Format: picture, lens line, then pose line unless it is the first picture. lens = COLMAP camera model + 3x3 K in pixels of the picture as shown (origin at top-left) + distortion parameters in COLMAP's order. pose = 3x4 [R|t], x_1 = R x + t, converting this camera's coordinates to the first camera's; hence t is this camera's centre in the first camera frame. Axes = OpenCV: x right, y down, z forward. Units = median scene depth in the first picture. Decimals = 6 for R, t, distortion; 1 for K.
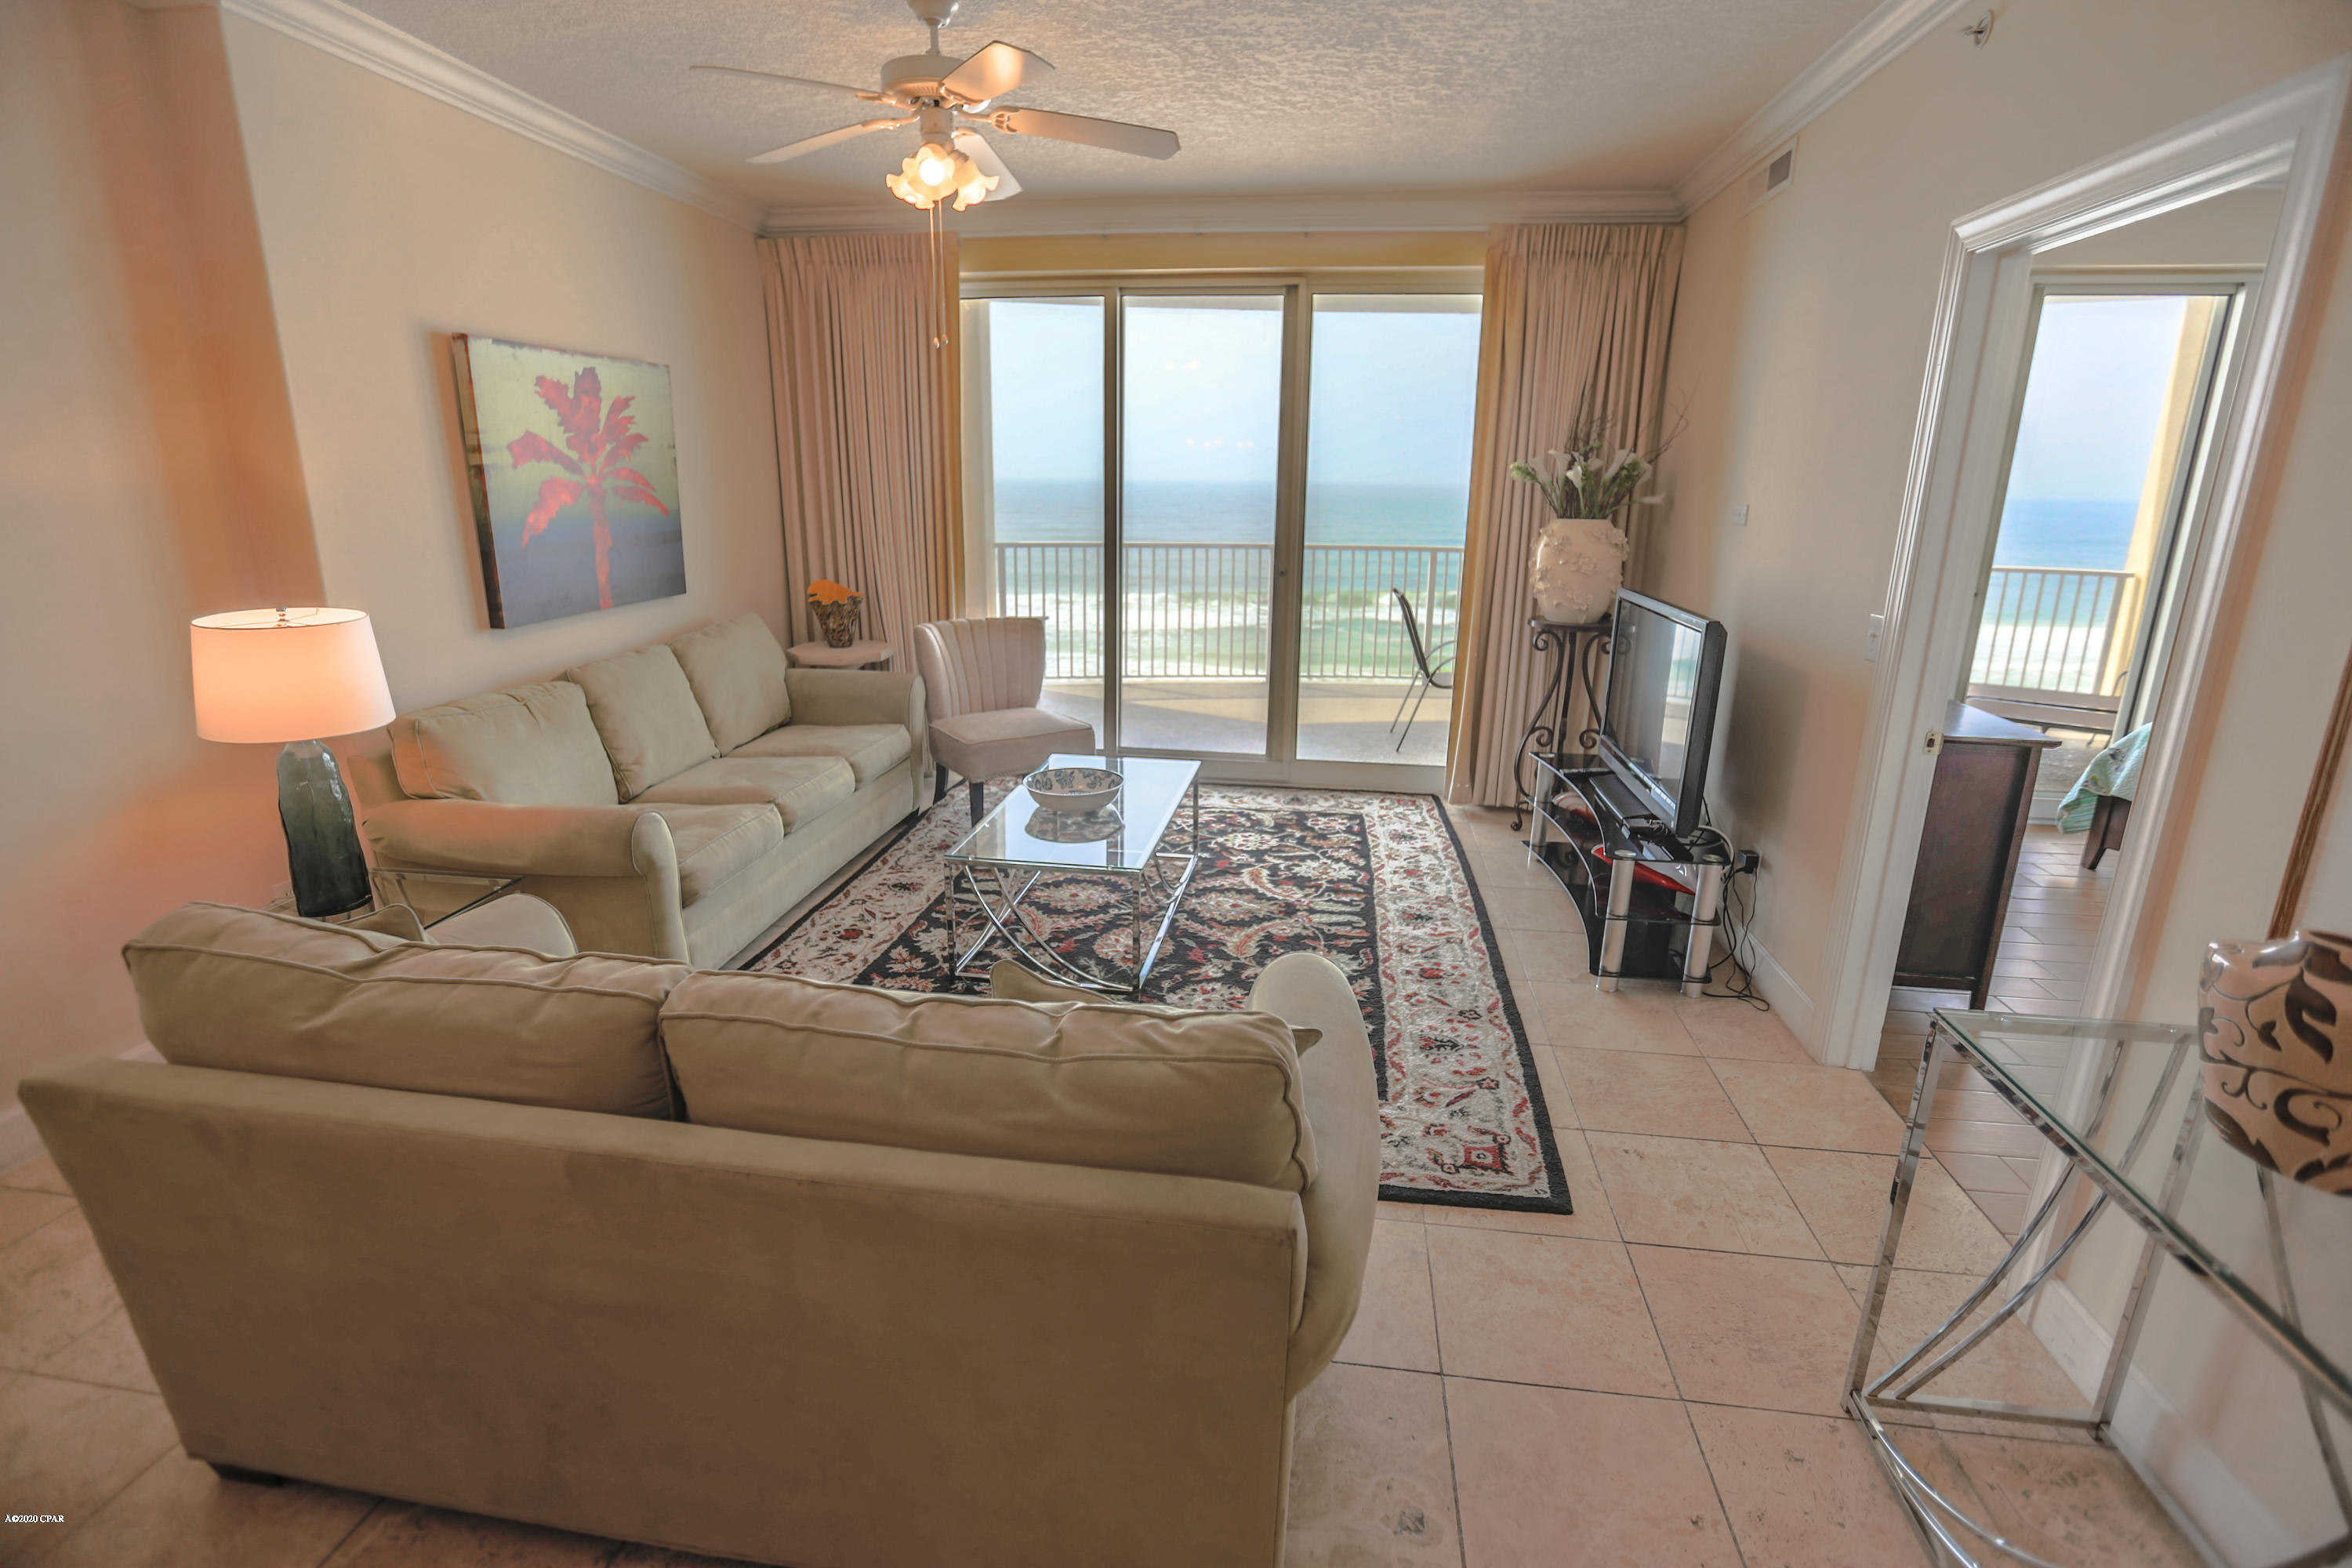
lens RADIAL K [[1079.8, 0, 1181.5], [0, 1079.8, 767.0], [0, 0, 1]] dist [-0.048165, 0.017531]
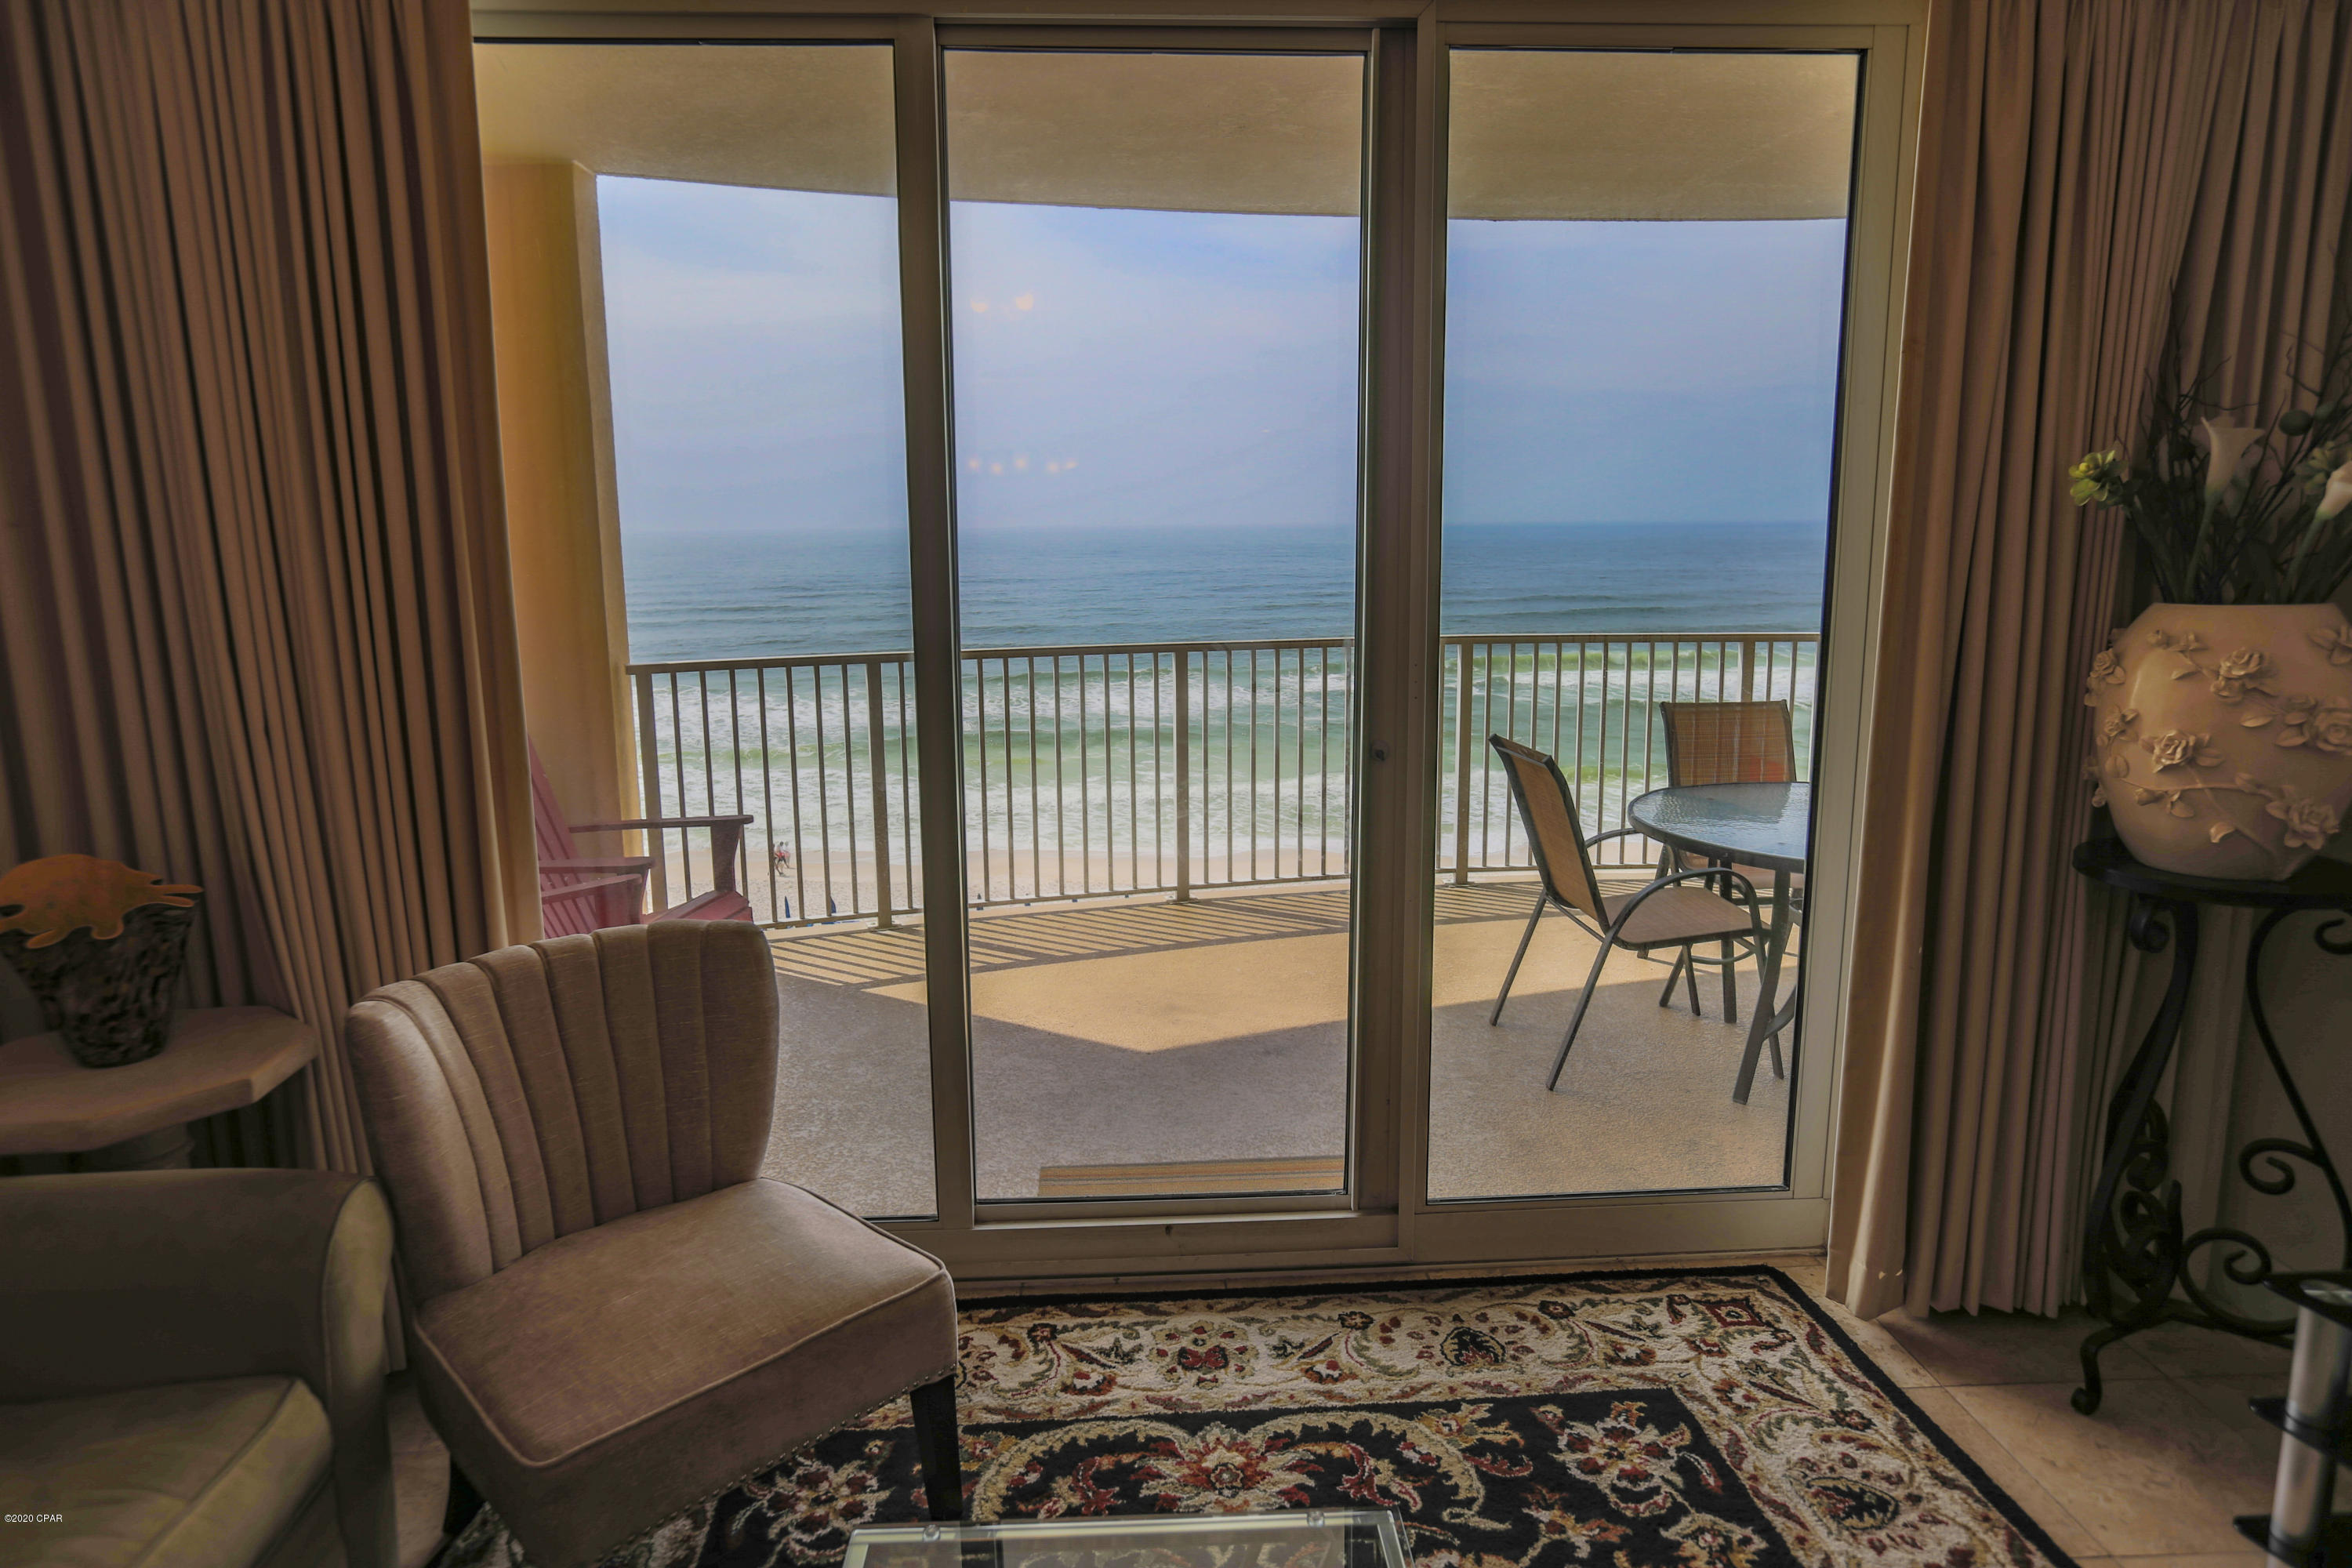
lens RADIAL K [[1411.7, 0, 1161.6], [0, 1411.7, 767.2], [0, 0, 1]] dist [0.000720, 0.002165]
pose [[0.982456, -0.052597, 0.178925, -0.095229], [0.068487, 0.994125, -0.083820, -0.162362], [-0.173465, 0.094603, 0.980286, 0.601595]]
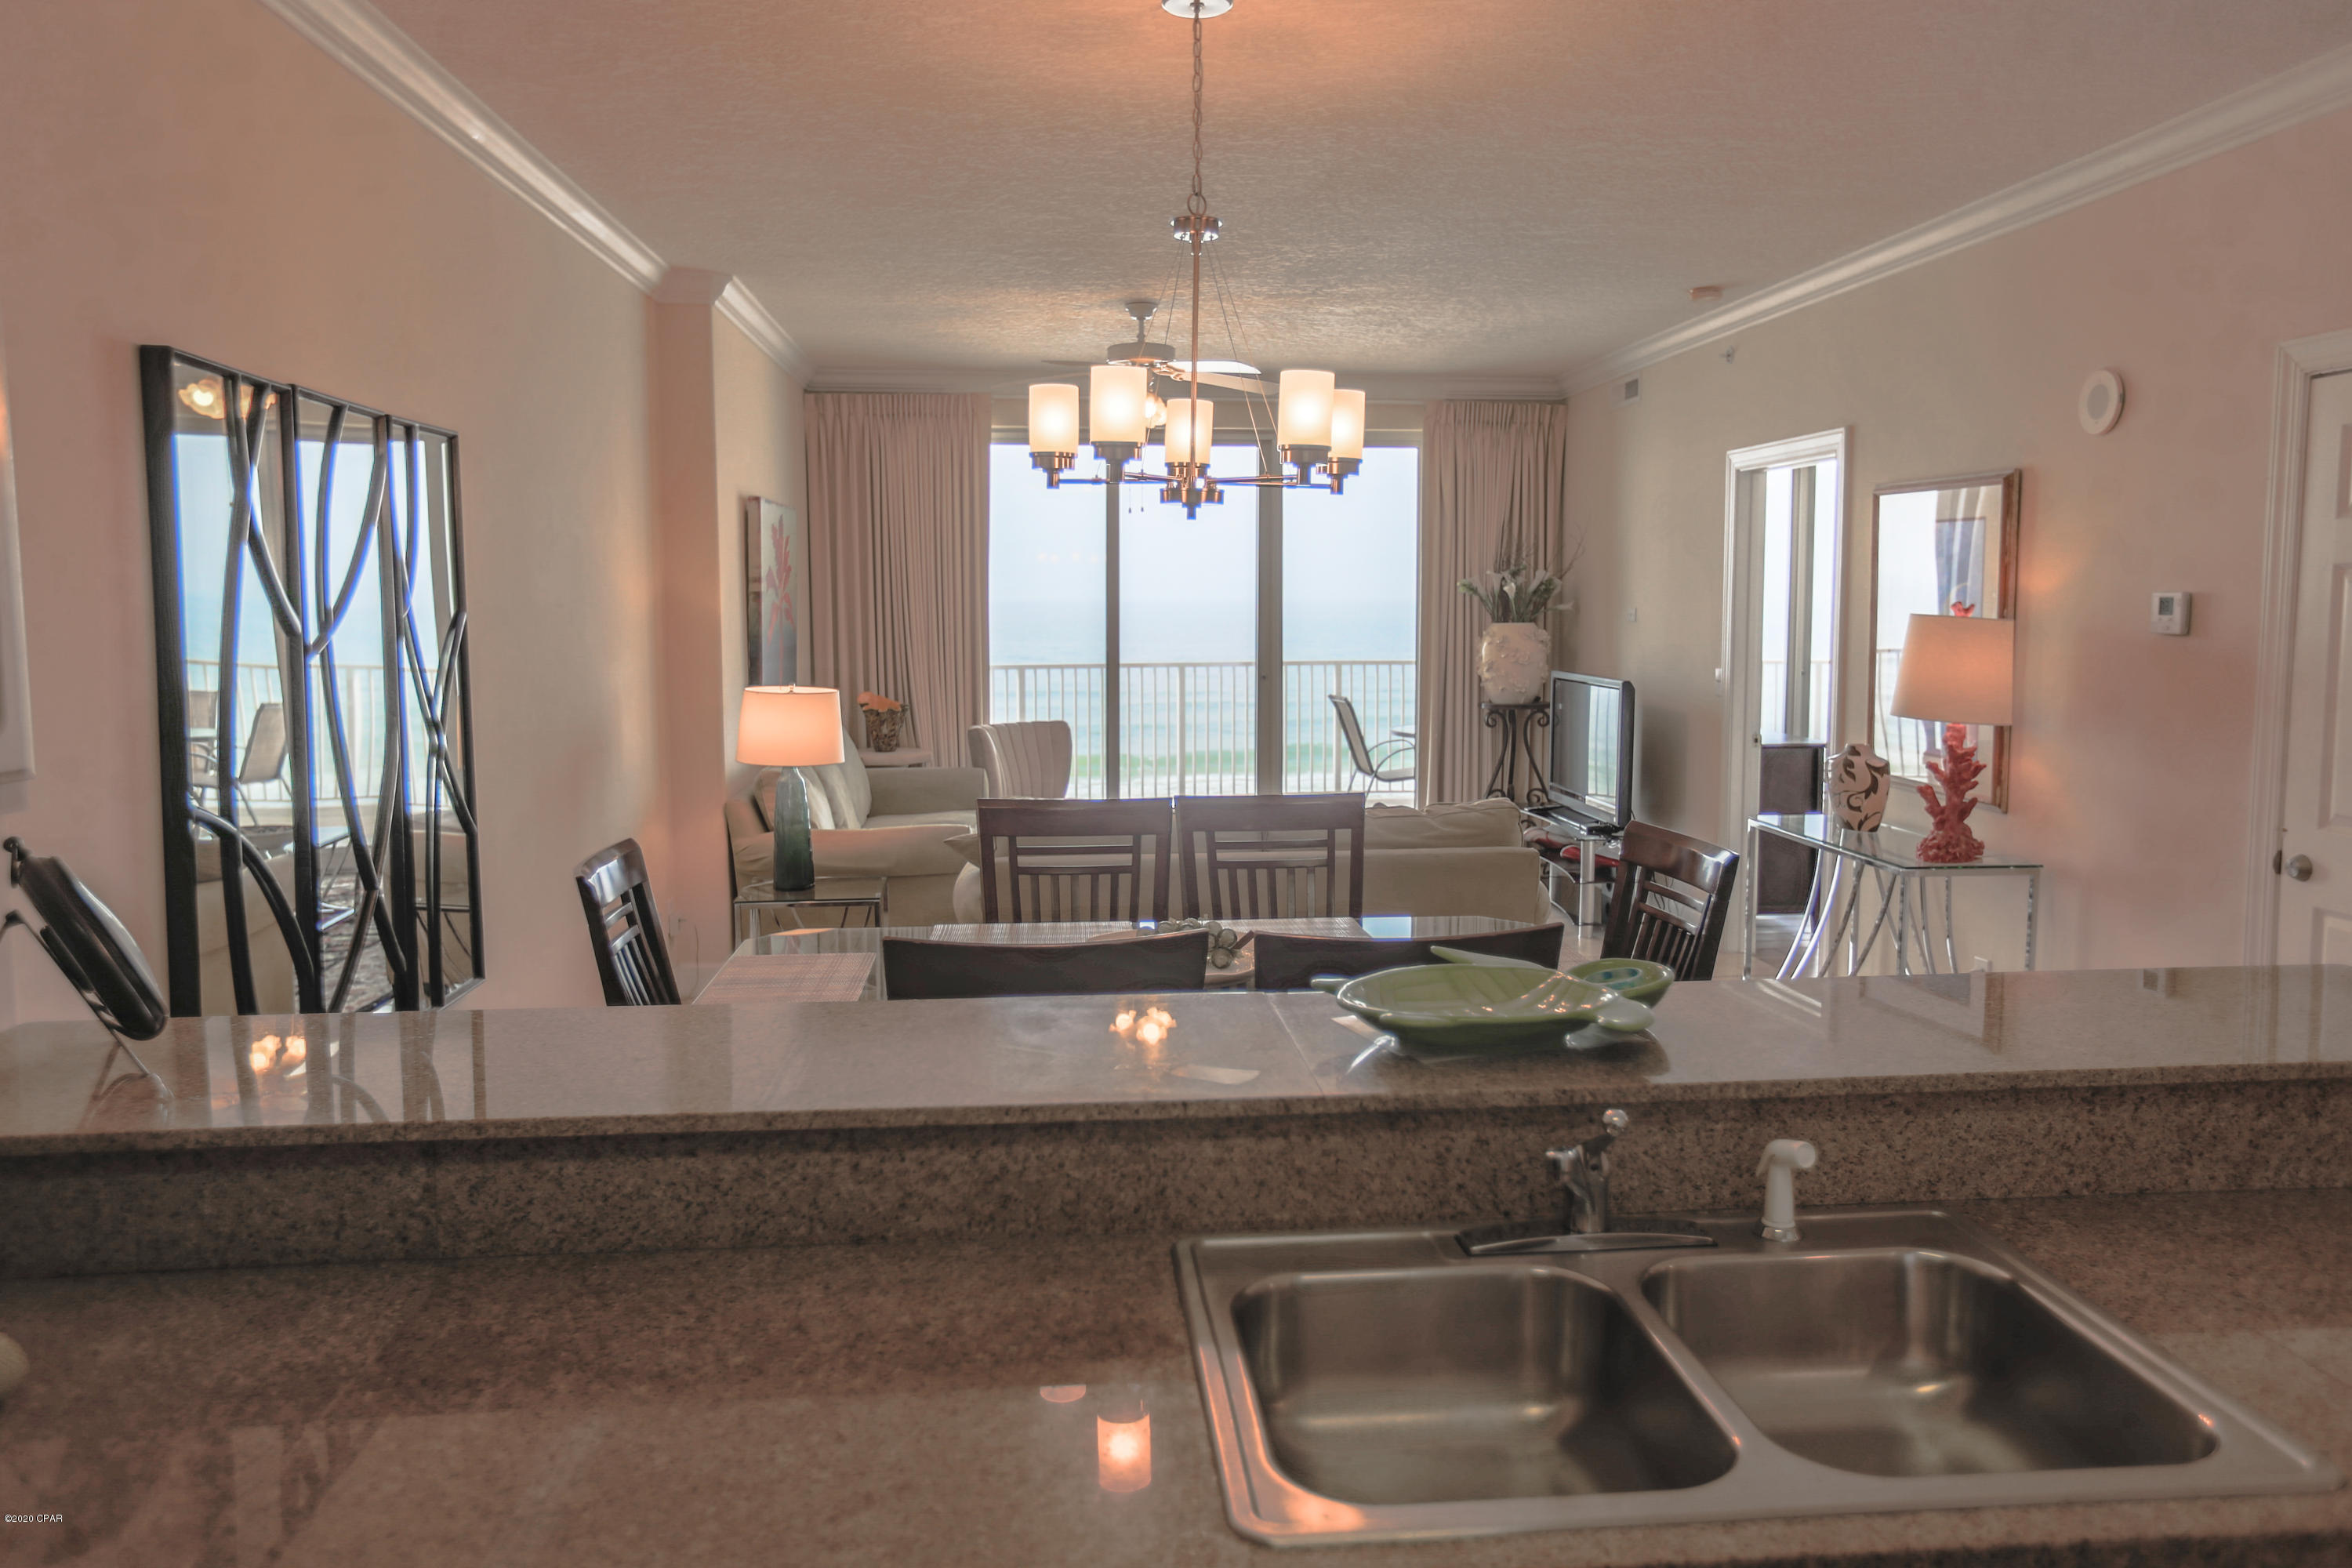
lens RADIAL K [[1598.0, 0, 1229.8], [0, 1598.0, 752.3], [0, 0, 1]] dist [-0.013071, 0.028824]
pose [[0.969250, -0.037624, 0.243186, -0.436351], [0.076441, 0.985388, -0.152211, 0.191021], [-0.233905, 0.166120, 0.957963, -0.744526]]
